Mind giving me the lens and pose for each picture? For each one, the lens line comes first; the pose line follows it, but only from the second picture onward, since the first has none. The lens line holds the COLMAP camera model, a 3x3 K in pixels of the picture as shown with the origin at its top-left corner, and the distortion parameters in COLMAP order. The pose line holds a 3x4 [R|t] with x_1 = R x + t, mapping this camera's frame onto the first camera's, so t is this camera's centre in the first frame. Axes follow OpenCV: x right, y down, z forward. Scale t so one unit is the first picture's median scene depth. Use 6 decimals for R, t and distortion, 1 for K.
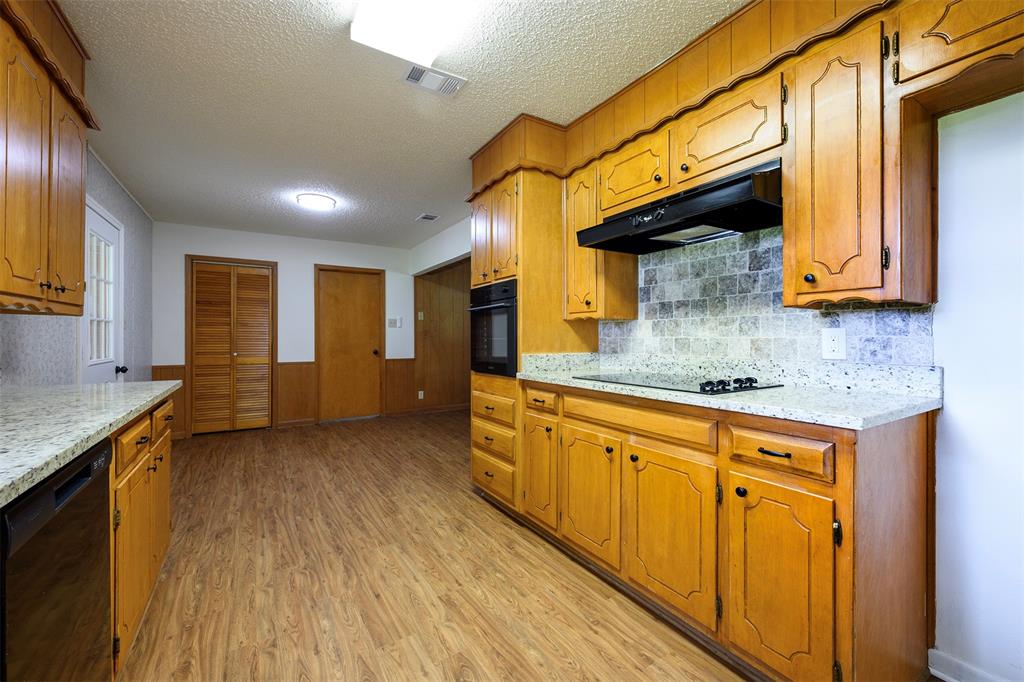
lens RADIAL K [[411.2, 0, 508.1], [0, 411.2, 340.1], [0, 0, 1]] dist [-0.001145, -0.000018]
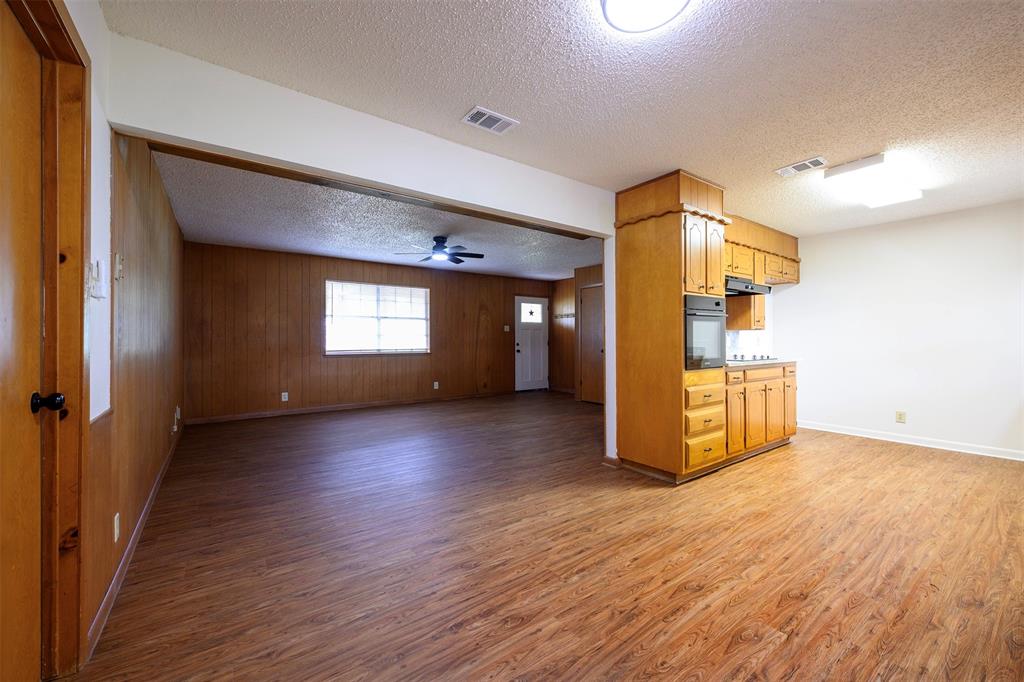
lens RADIAL K [[405.0, 0, 510.4], [0, 405.0, 339.0], [0, 0, 1]] dist [-0.001160, -0.000110]
pose [[-0.072115, 0.003999, 0.997388, -1.367640], [0.006670, 0.999972, -0.003527, -0.006356], [-0.997374, 0.006399, -0.072139, 1.884761]]
